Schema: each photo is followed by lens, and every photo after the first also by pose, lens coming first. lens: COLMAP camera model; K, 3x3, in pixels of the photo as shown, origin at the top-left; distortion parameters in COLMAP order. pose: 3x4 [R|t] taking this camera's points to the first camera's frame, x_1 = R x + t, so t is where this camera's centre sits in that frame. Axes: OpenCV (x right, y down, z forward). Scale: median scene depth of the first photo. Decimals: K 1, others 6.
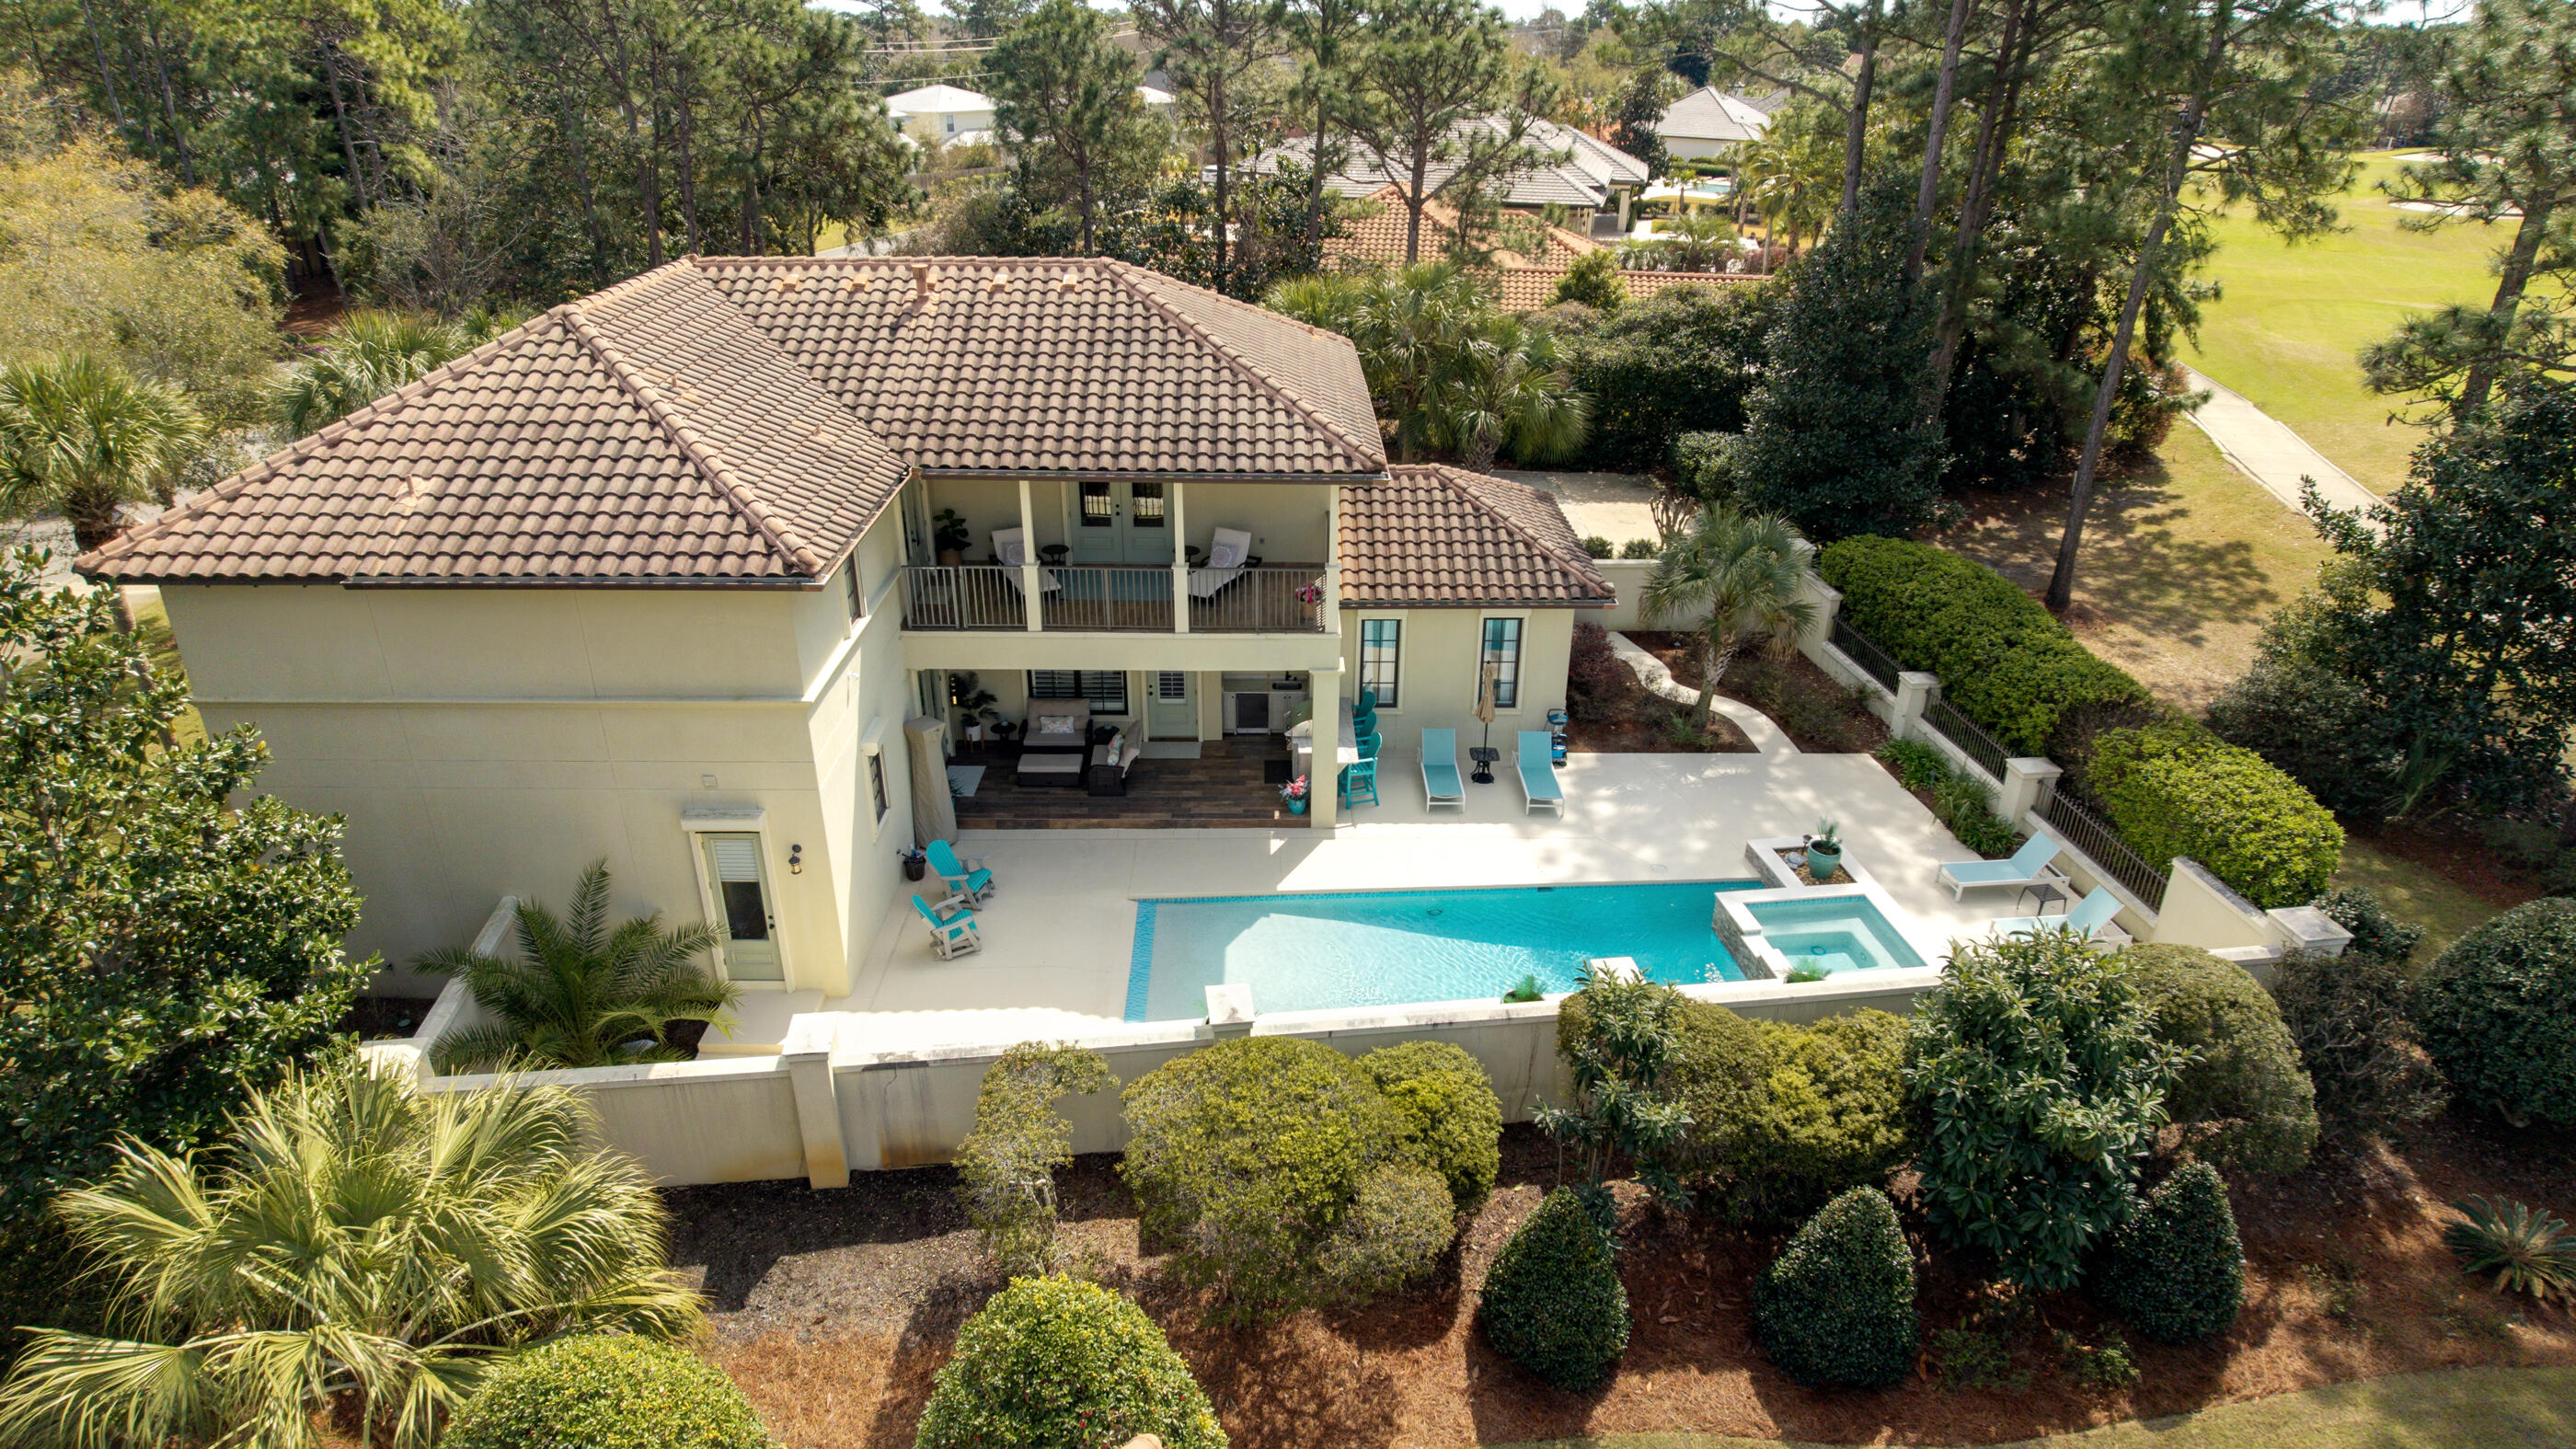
lens RADIAL K [[1496.3, 0, 1288.0], [0, 1496.3, 724.5], [0, 0, 1]] dist [0.000601, -0.062544]
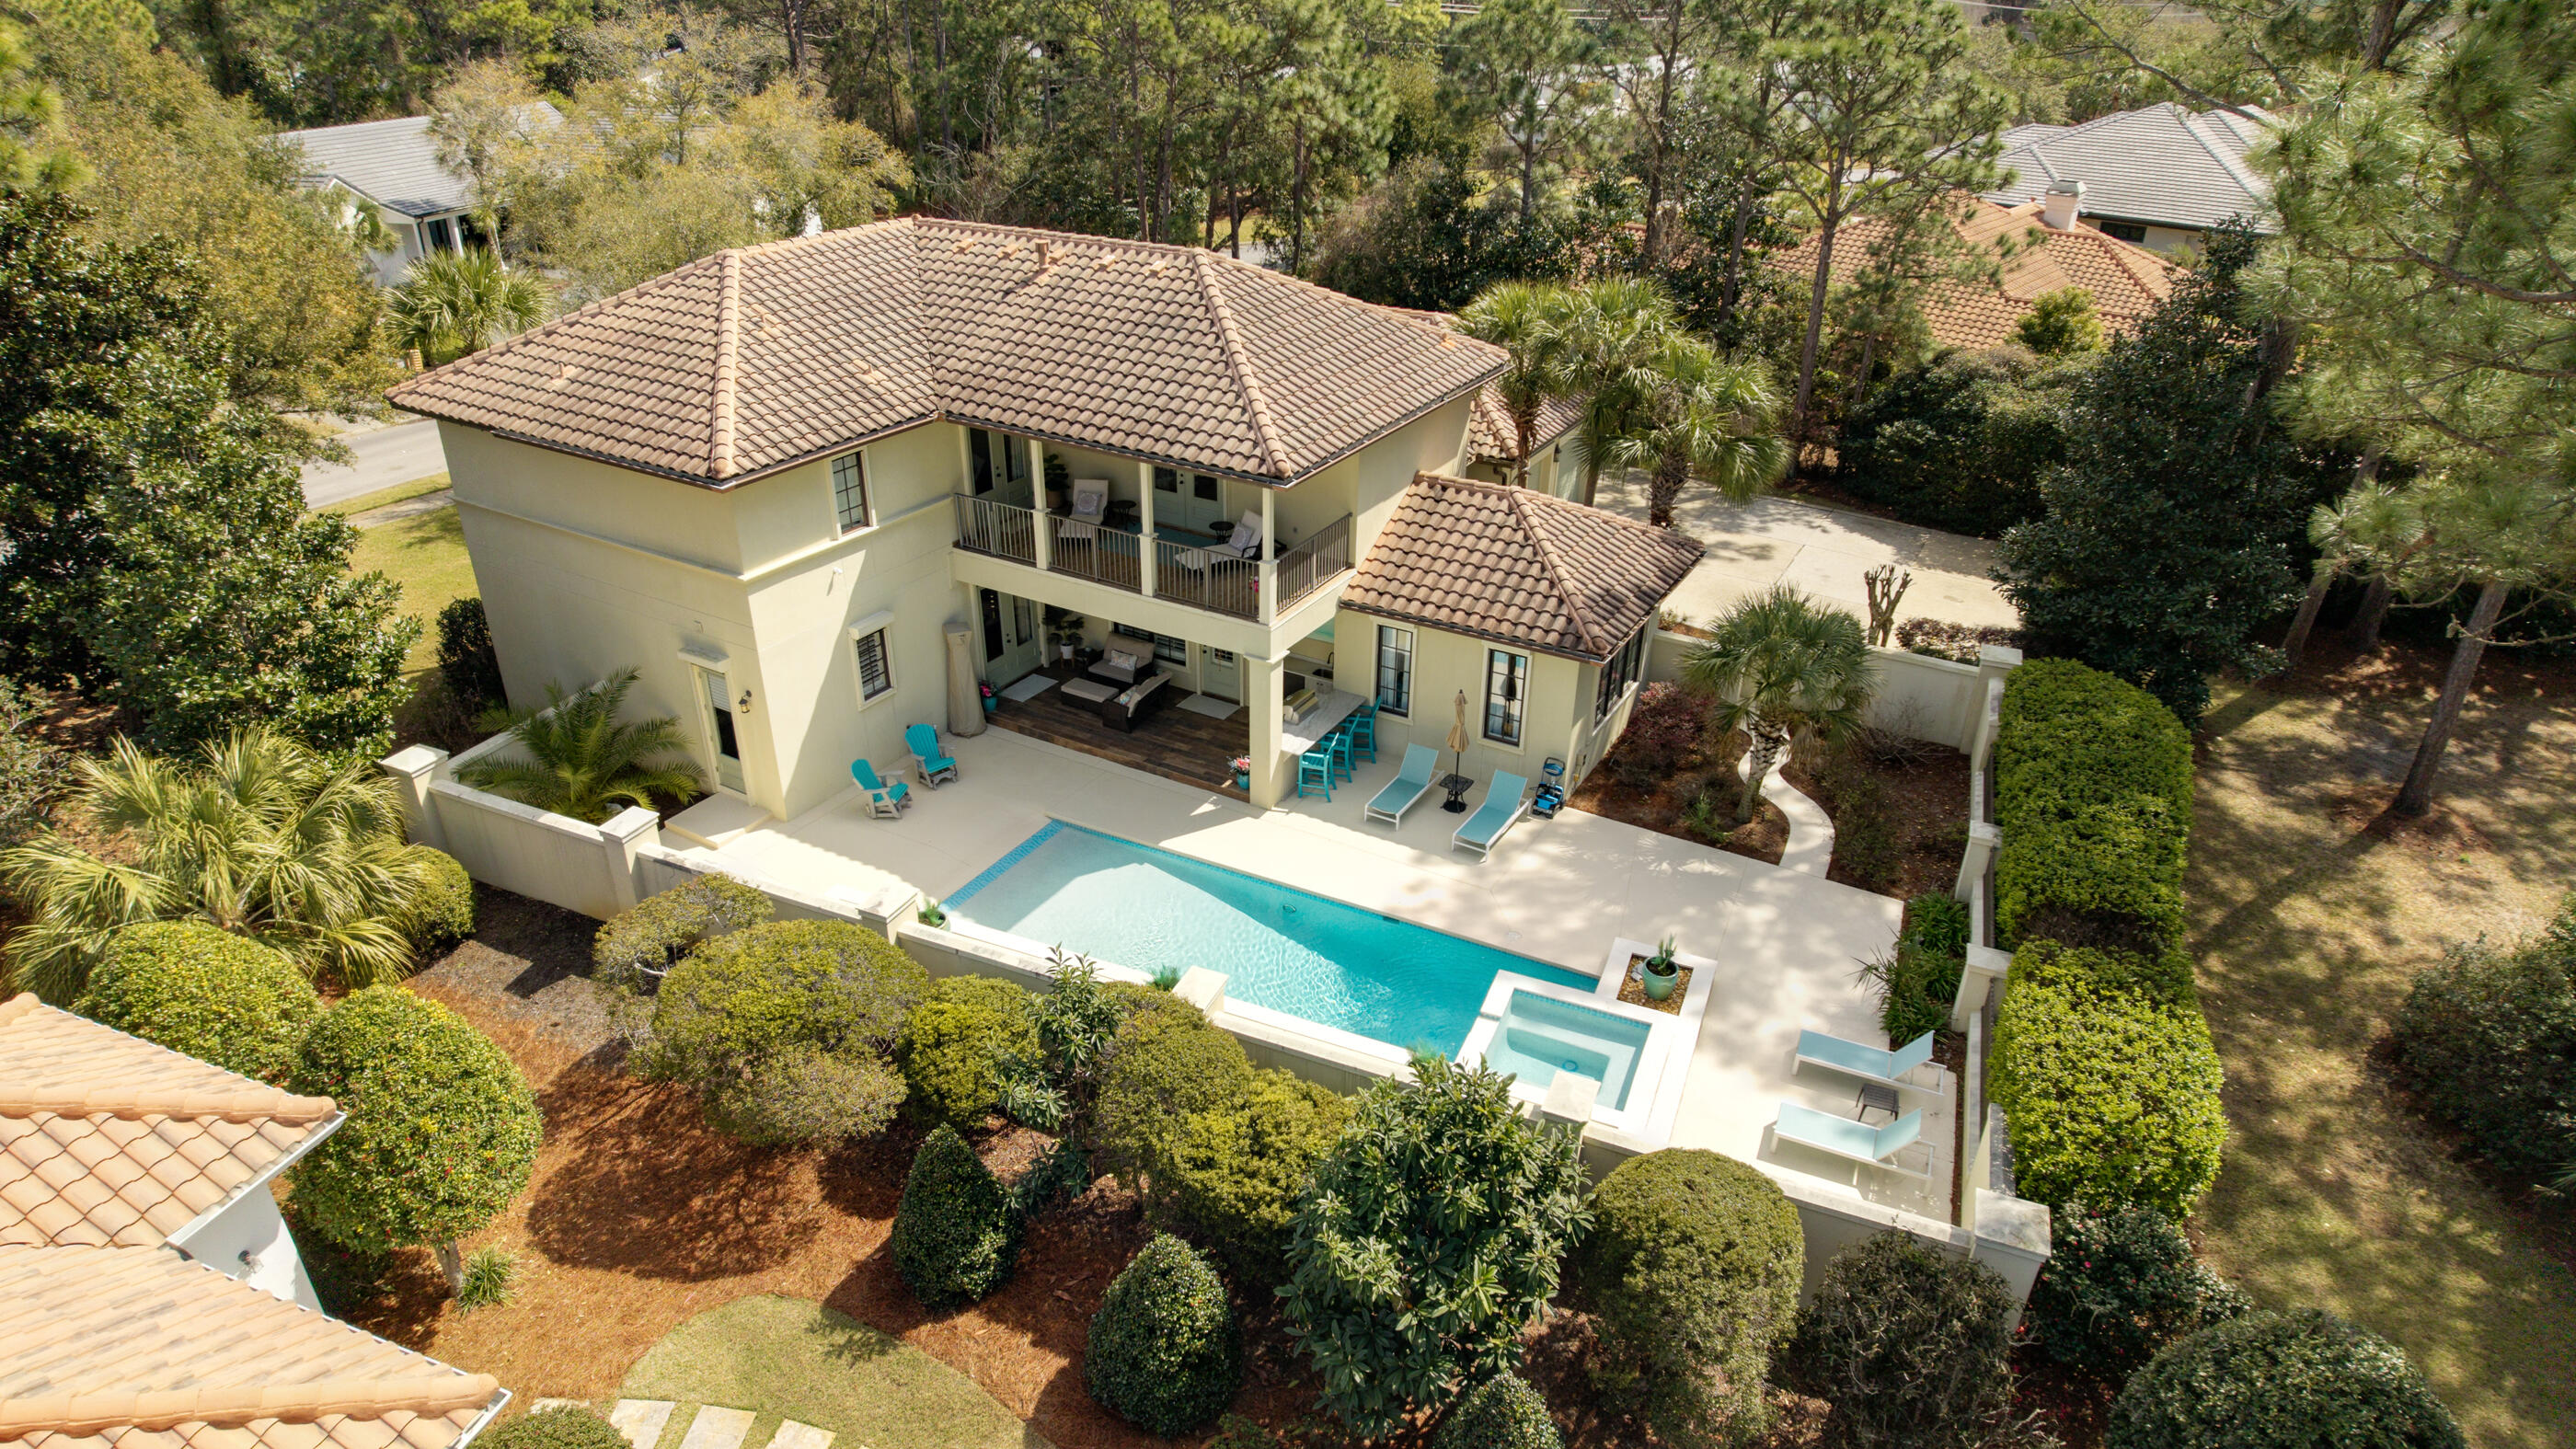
lens RADIAL K [[1496.3, 0, 1288.0], [0, 1496.3, 724.5], [0, 0, 1]] dist [0.000601, -0.062544]
pose [[0.850688, 0.237454, -0.468983, 0.549064], [-0.225633, 0.970736, 0.082225, -0.082521], [0.474784, 0.035870, 0.879371, 0.086704]]
